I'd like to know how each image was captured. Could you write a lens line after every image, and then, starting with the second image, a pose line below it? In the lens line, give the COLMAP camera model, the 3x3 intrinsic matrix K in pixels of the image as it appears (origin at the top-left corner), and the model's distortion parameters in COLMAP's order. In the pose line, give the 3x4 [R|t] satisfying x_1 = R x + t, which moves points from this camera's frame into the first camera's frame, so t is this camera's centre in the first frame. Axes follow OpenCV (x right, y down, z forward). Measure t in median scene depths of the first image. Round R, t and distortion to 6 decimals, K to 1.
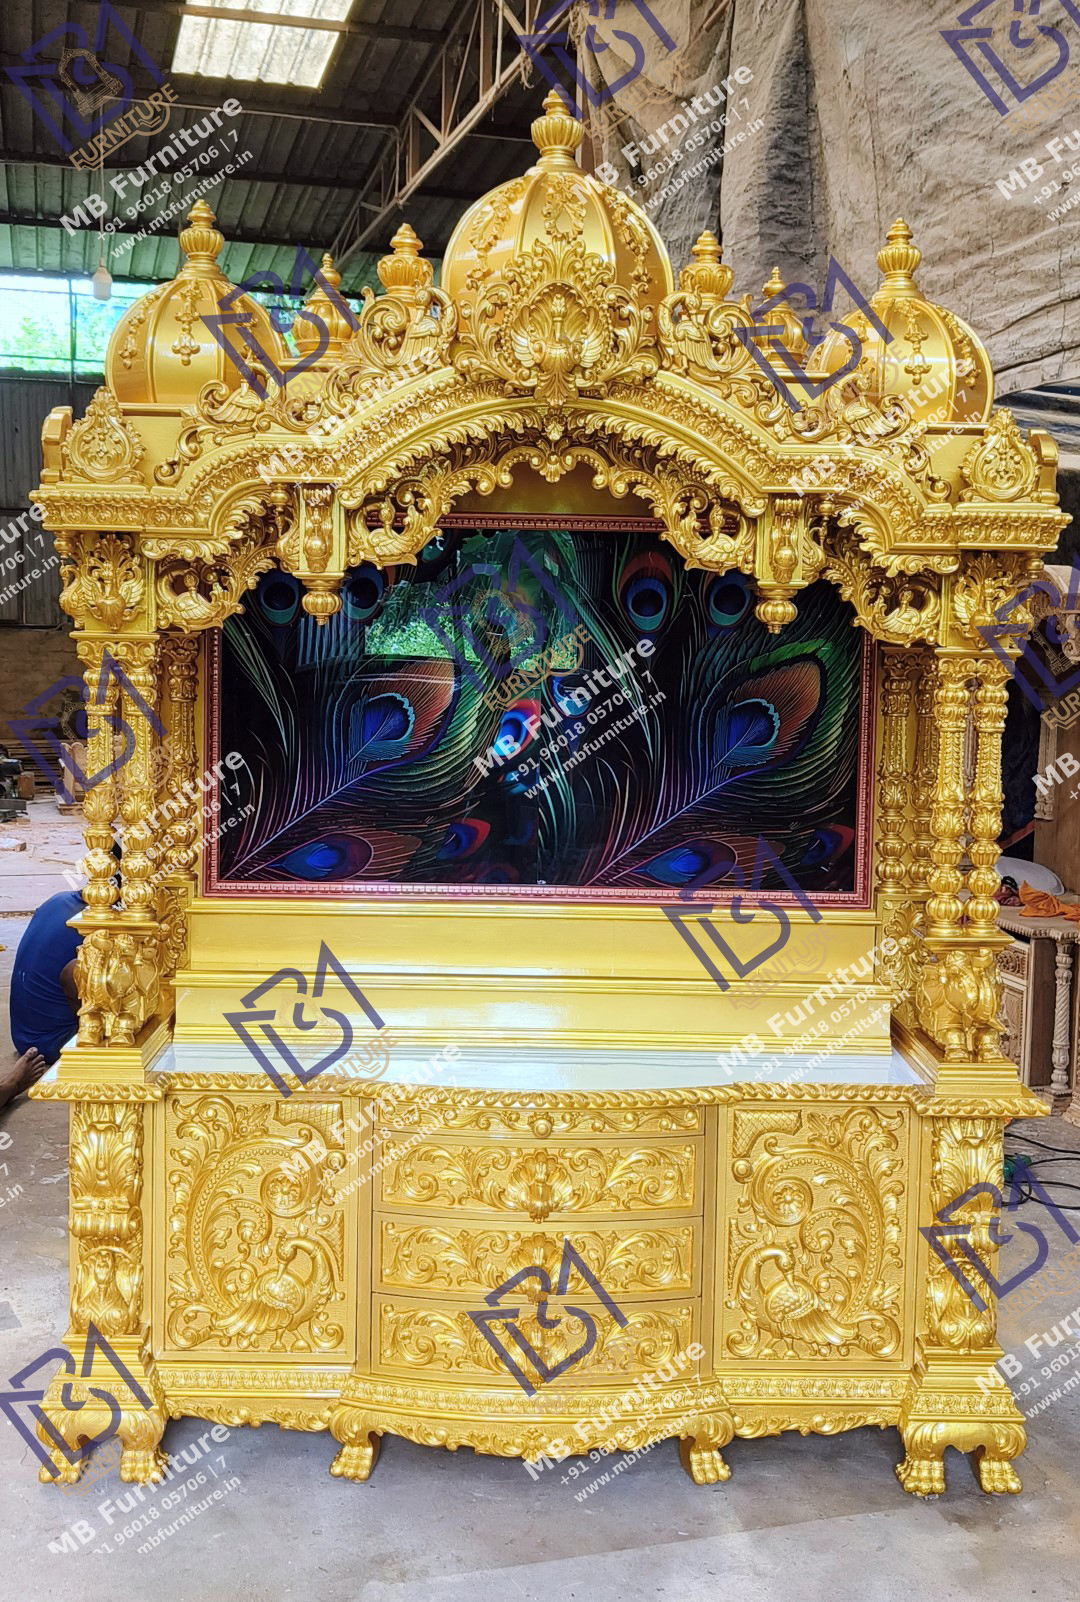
lens RADIAL K [[1698.8, 0, 540.2], [0, 1698.8, 791.8], [0, 0, 1]] dist [0.012524, 0.000000]
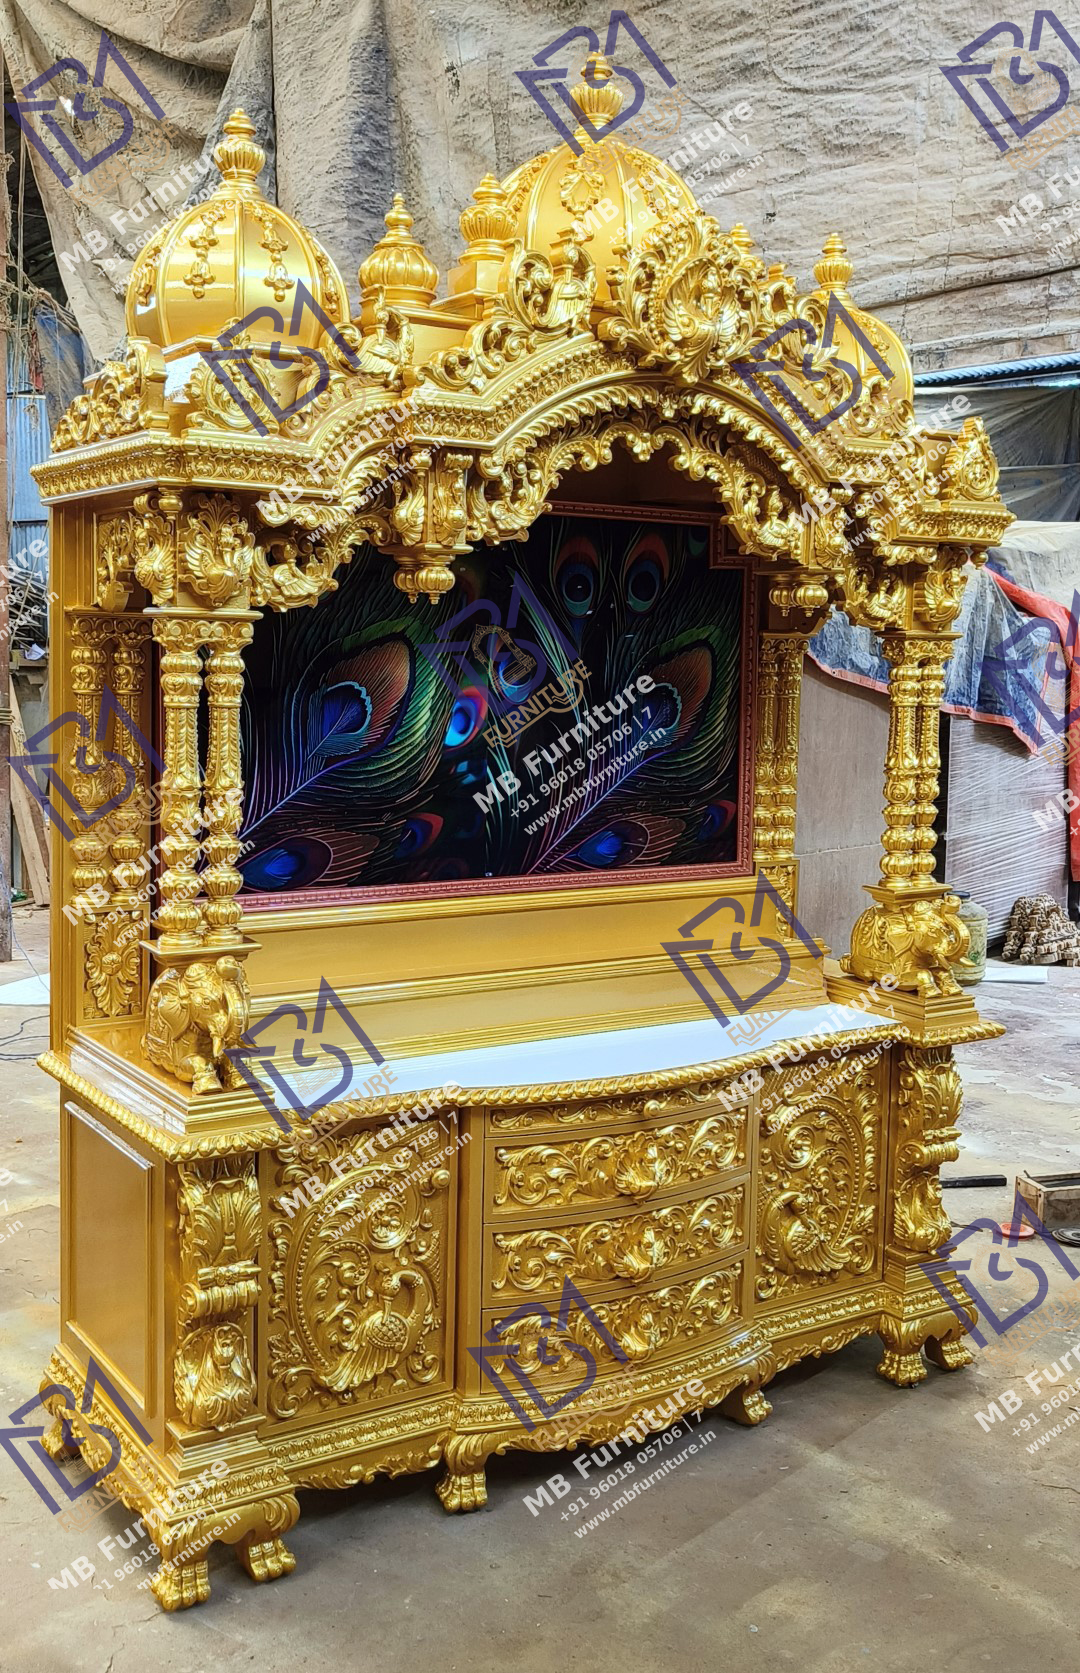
lens RADIAL K [[1663.5, 0, 540.3], [0, 1663.5, 843.6], [0, 0, 1]] dist [0.007790, 0.000000]
pose [[0.841759, -0.066335, 0.535763, -0.561007], [0.049764, 0.997731, 0.045347, -0.007073], [-0.537556, -0.011510, 0.843150, 0.211509]]
